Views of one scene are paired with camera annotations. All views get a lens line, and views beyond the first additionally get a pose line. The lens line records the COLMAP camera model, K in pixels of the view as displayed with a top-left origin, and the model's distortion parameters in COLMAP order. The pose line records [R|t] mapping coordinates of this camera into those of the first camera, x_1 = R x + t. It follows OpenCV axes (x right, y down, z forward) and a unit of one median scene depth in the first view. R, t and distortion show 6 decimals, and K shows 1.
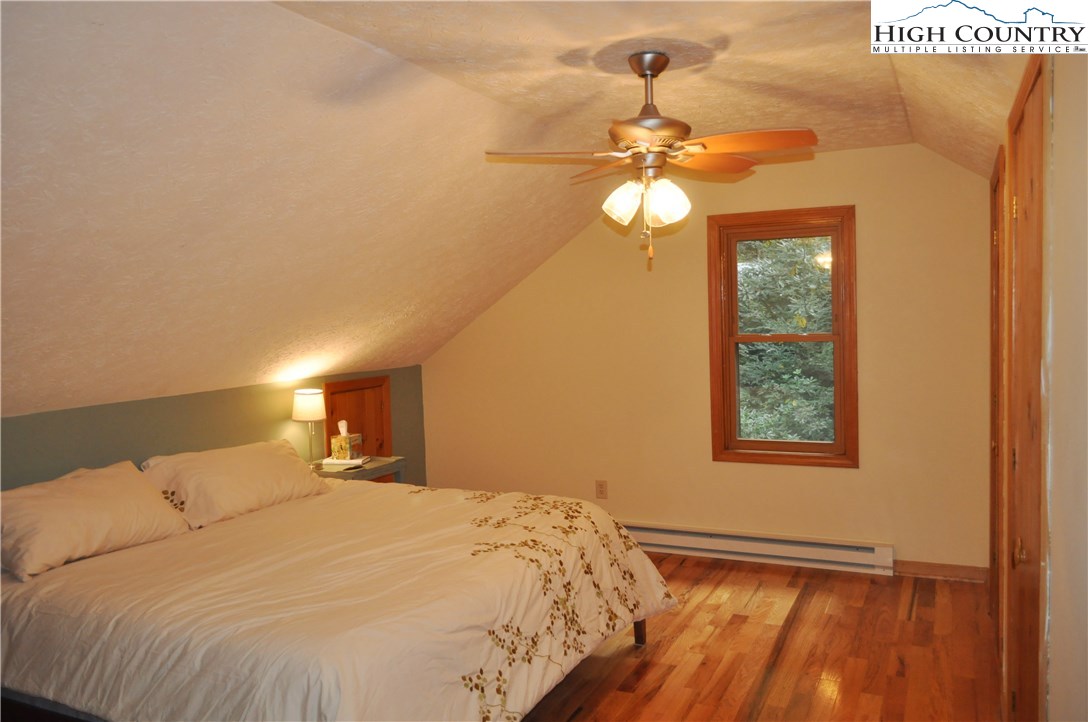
lens RADIAL K [[845.6, 0, 544.0], [0, 845.6, 361.0], [0, 0, 1]] dist [0.002970, 0.000712]
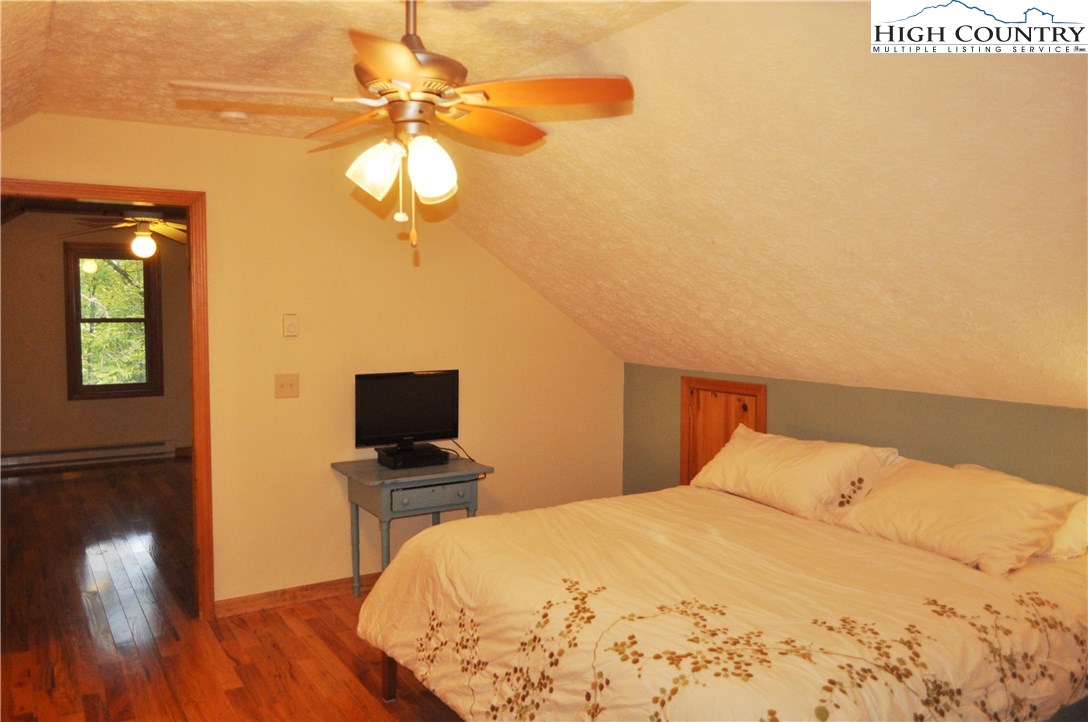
lens RADIAL K [[845.6, 0, 544.0], [0, 845.6, 361.0], [0, 0, 1]] dist [0.002970, 0.000712]
pose [[-0.529737, 0.083143, -0.844077, 0.646224], [-0.040232, 0.991600, 0.122924, -0.106291], [0.847207, 0.099076, -0.521943, 1.383115]]
